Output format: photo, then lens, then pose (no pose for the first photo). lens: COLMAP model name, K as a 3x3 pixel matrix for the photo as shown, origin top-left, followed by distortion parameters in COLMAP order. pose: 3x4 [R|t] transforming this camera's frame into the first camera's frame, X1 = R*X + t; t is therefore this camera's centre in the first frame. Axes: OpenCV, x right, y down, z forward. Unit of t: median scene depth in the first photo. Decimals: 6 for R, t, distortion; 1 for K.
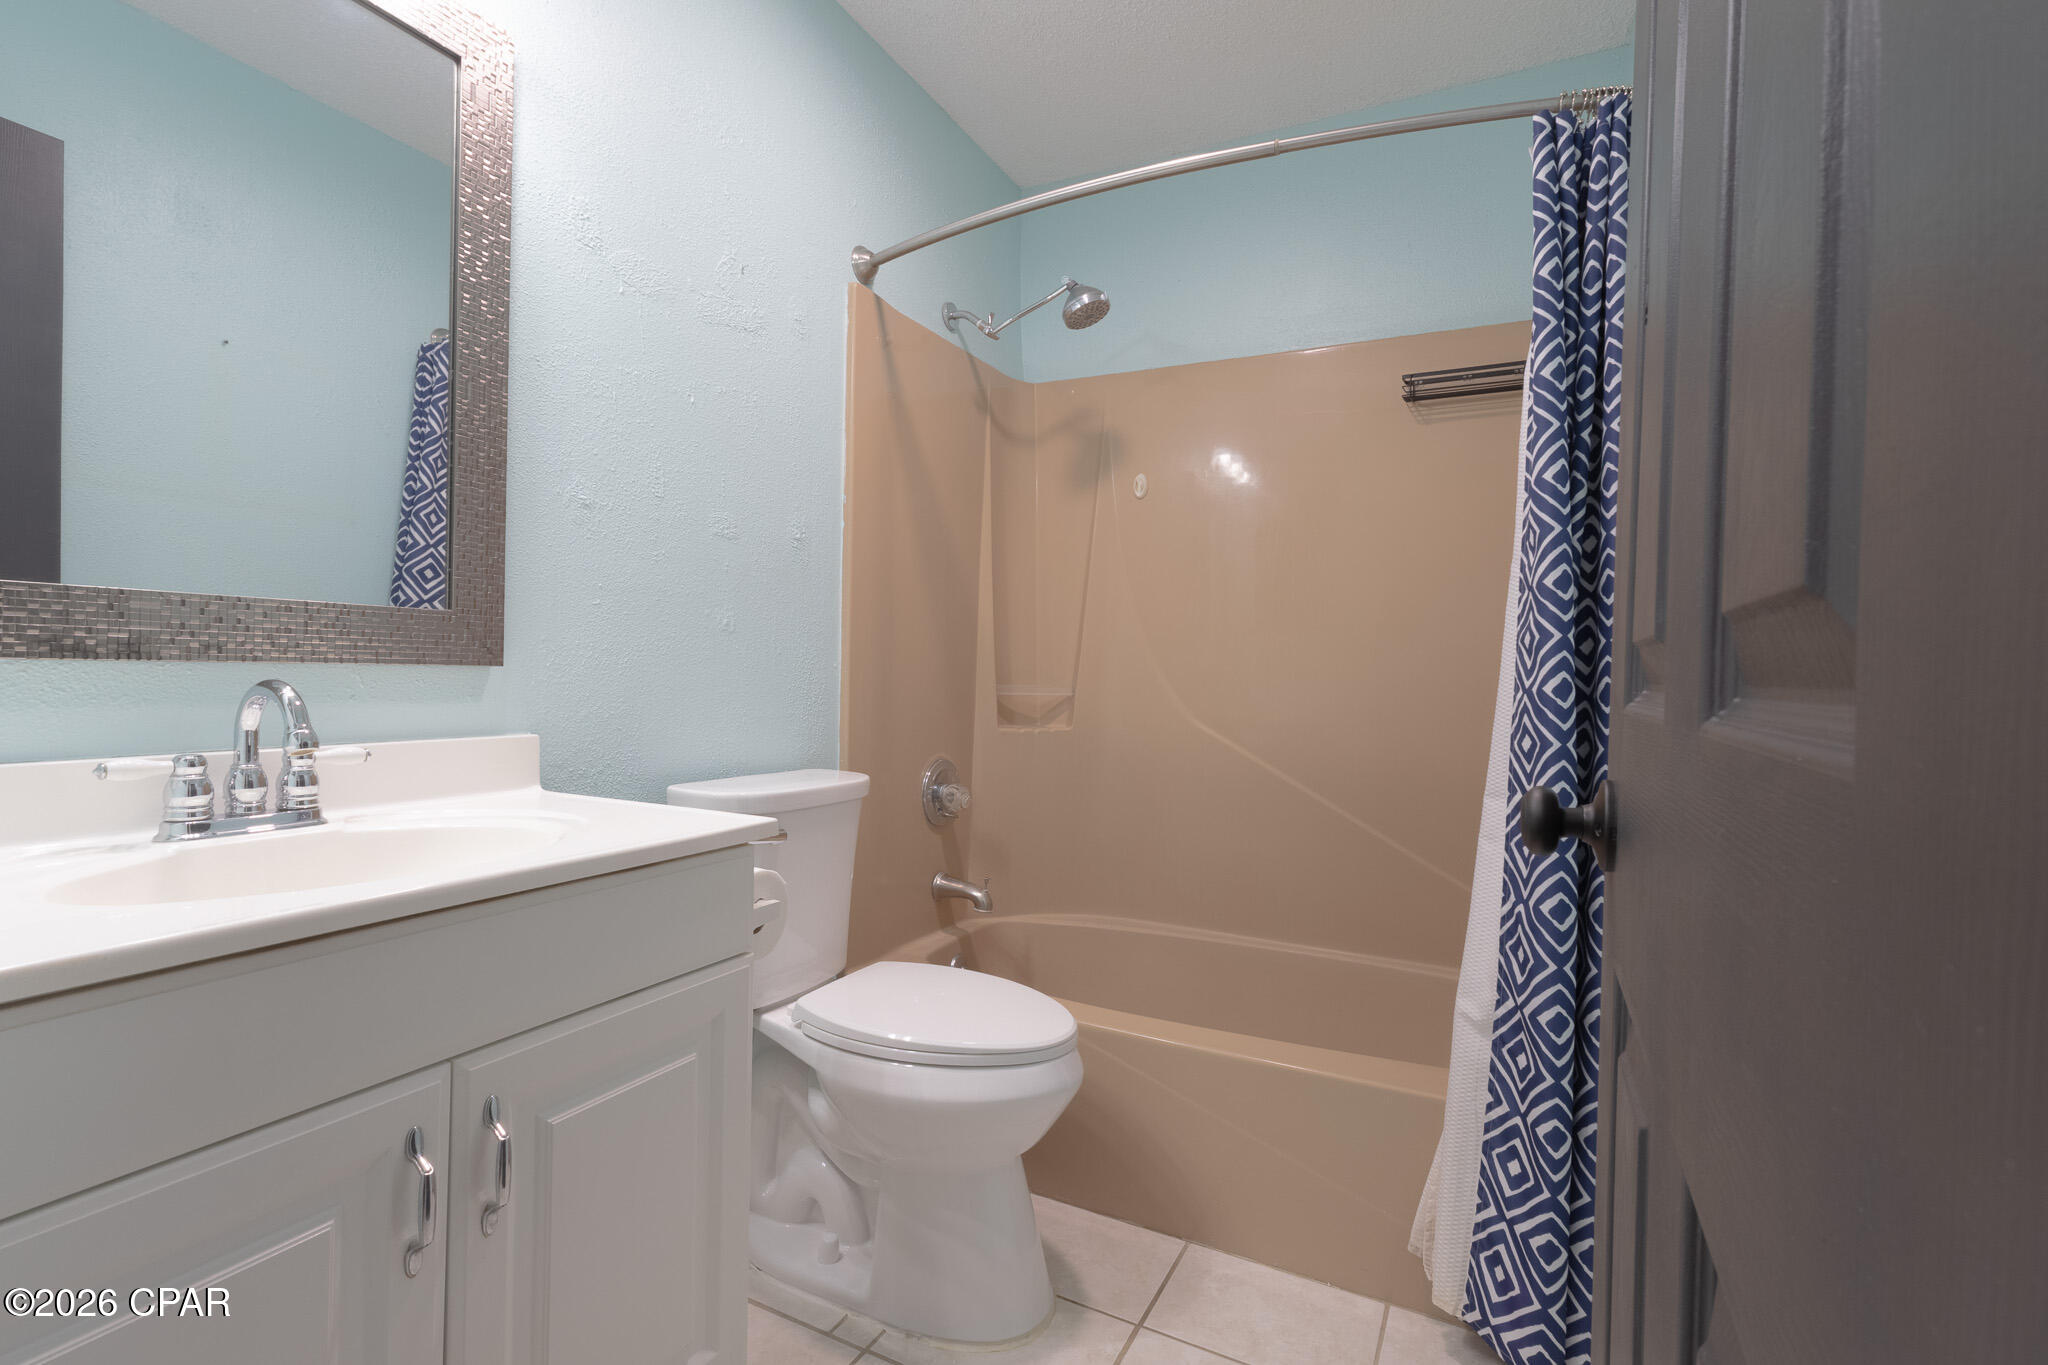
lens RADIAL K [[942.4, 0, 1024.0], [0, 942.4, 682.5], [0, 0, 1]] dist [-0.003902, 0.006059]
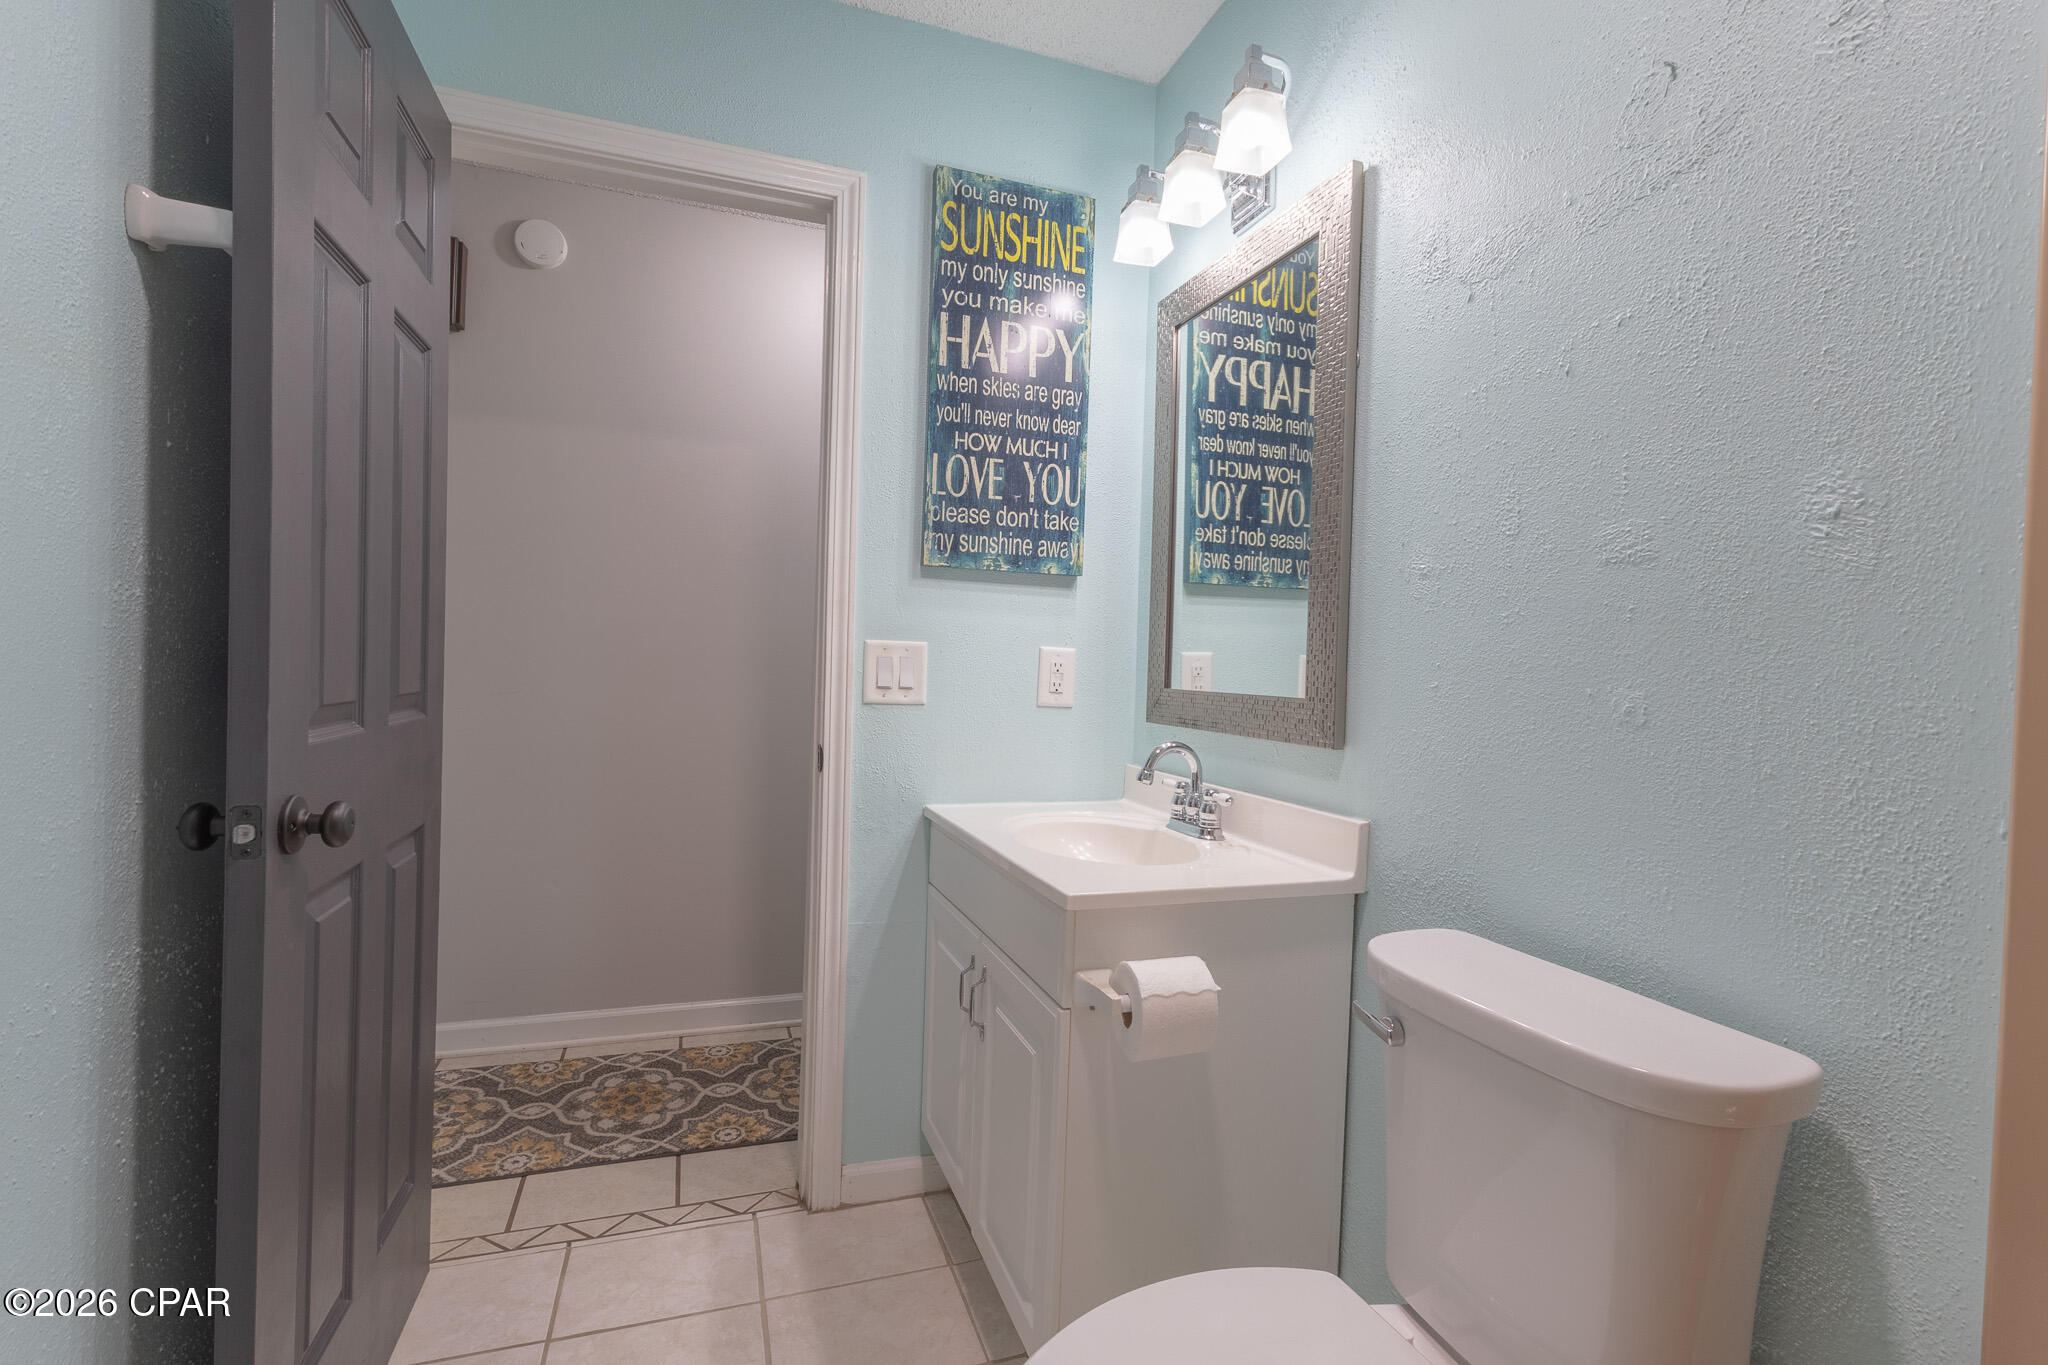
lens RADIAL K [[942.4, 0, 1024.0], [0, 942.4, 682.5], [0, 0, 1]] dist [-0.003902, 0.006059]
pose [[-0.693394, -0.030825, -0.719899, 0.494522], [-0.054944, 0.998438, 0.010170, -0.090941], [0.718461, 0.046606, -0.694004, 1.588103]]
